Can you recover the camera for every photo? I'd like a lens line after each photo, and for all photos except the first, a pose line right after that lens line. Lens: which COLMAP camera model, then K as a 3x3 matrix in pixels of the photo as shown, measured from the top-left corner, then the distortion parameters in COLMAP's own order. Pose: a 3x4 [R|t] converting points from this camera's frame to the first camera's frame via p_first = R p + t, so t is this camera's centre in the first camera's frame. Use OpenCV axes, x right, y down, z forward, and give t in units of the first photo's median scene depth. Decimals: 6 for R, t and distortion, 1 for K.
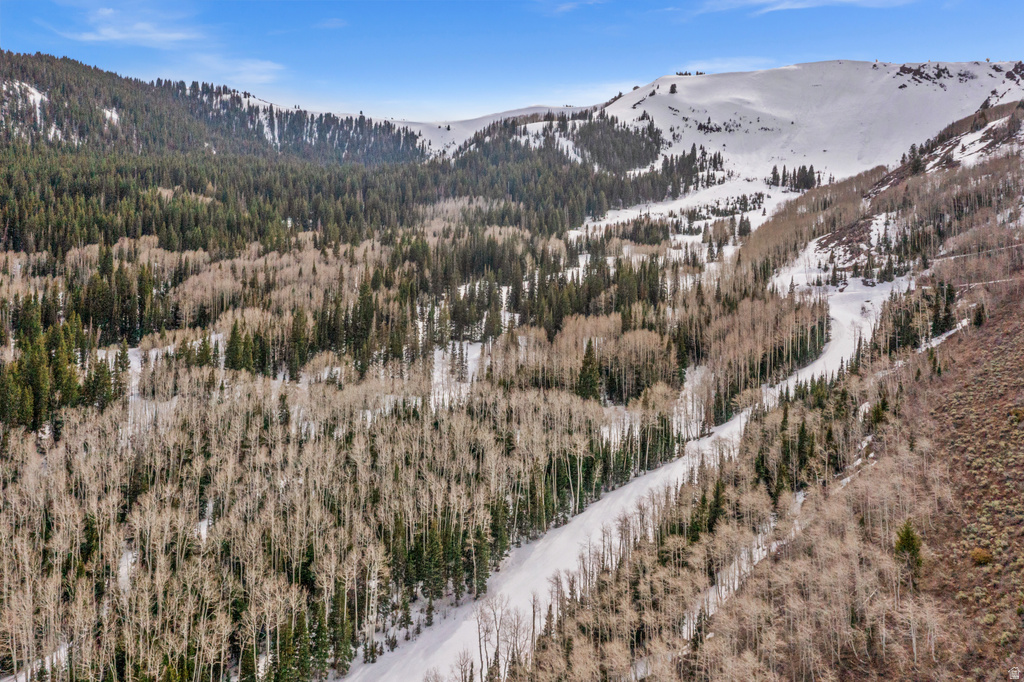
lens RADIAL K [[880.0, 0, 496.6], [0, 880.0, 169.1], [0, 0, 1]] dist [0.002809, -0.001252]
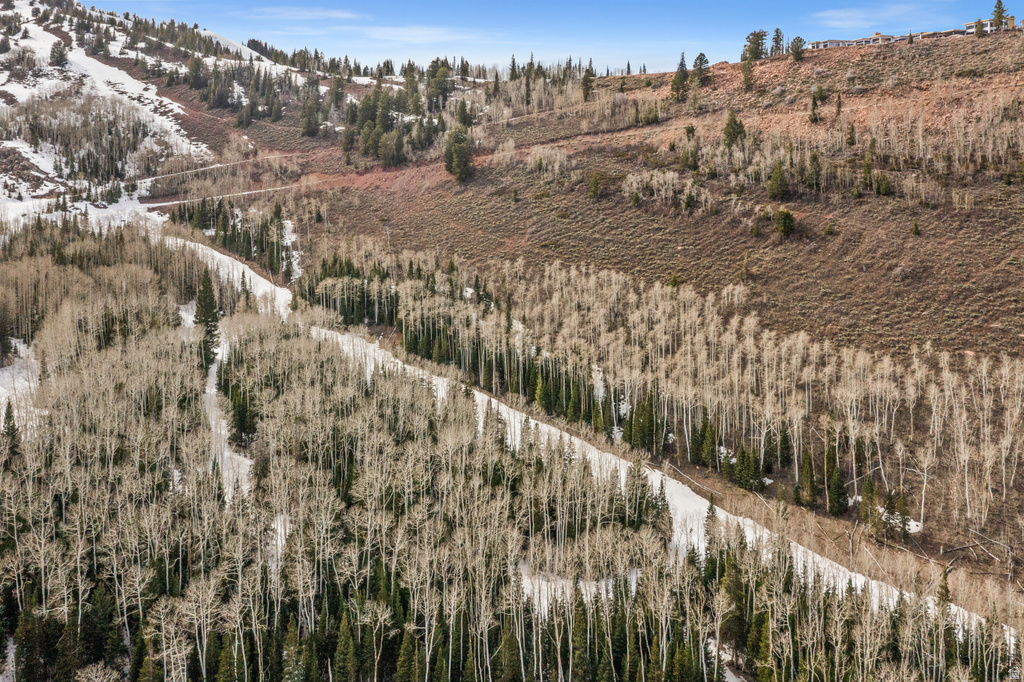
lens RADIAL K [[849.1, 0, 513.9], [0, 849.1, 183.6], [0, 0, 1]] dist [0.006346, -0.003010]
pose [[0.142669, -0.059086, 0.988005, -0.220680], [-0.054863, 0.996210, 0.067499, -0.000462], [-0.988249, -0.063835, 0.138887, 0.126244]]
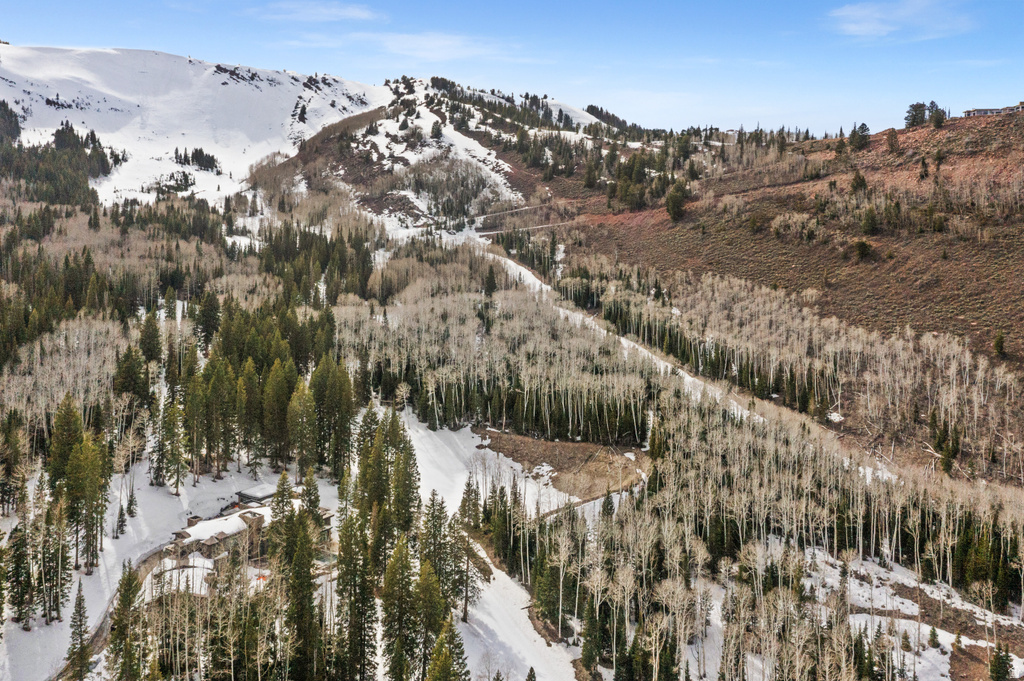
lens RADIAL K [[843.0, 0, 515.6], [0, 843.0, 258.0], [0, 0, 1]] dist [-0.003747, 0.003854]
pose [[0.534937, -0.075358, 0.841525, -0.348919], [-0.045183, 0.992038, 0.117558, -0.008564], [-0.843683, -0.100909, 0.527272, 0.006008]]
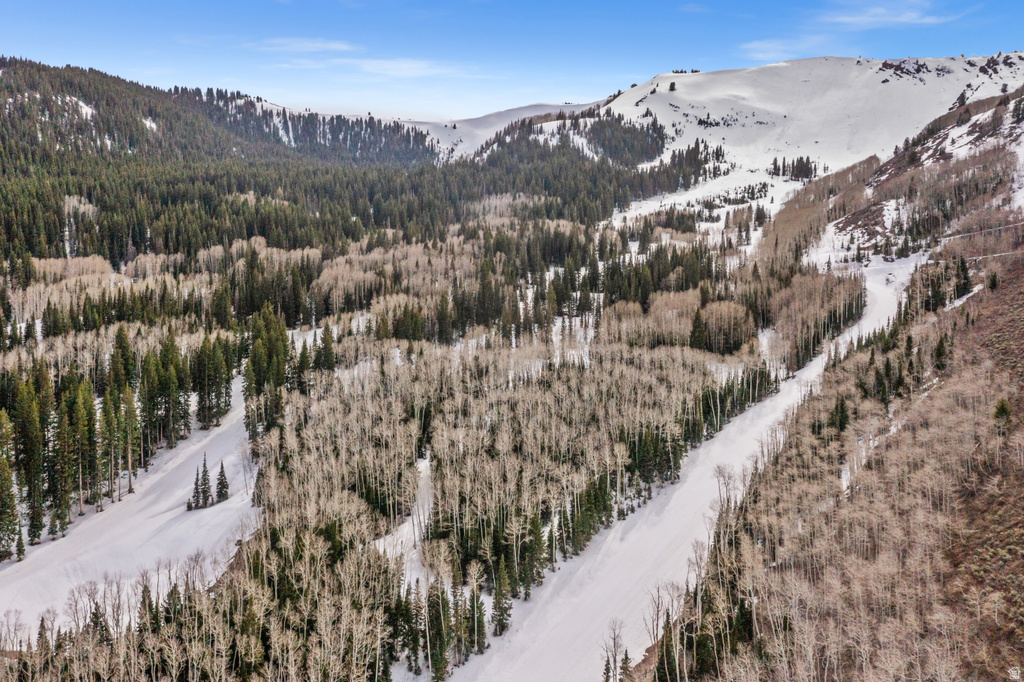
lens RADIAL K [[860.6, 0, 499.8], [0, 860.6, 215.0], [0, 0, 1]] dist [-0.005336, 0.002551]
pose [[0.999147, -0.026896, 0.031320, -0.056179], [0.024890, 0.997718, 0.062770, -0.007135], [-0.032936, -0.061937, 0.997536, -0.059997]]
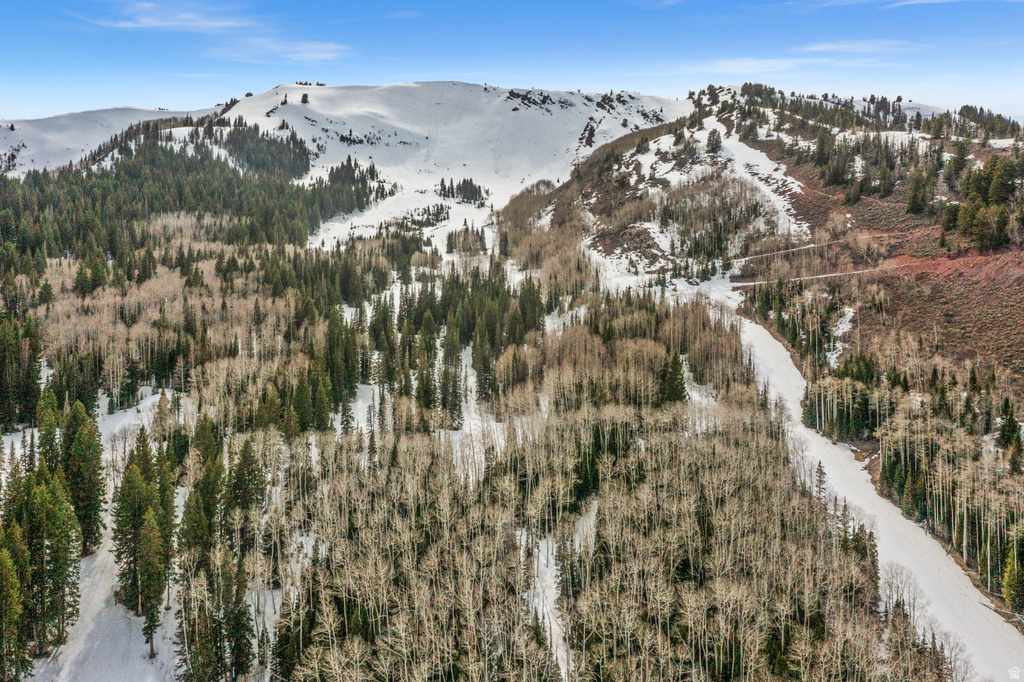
lens RADIAL K [[837.8, 0, 516.2], [0, 837.8, 272.9], [0, 0, 1]] dist [0.001699, 0.002643]
pose [[0.835581, -0.053827, 0.546724, -0.155248], [-0.009026, 0.993709, 0.111629, -0.003499], [-0.549294, -0.098209, 0.829838, 0.071054]]
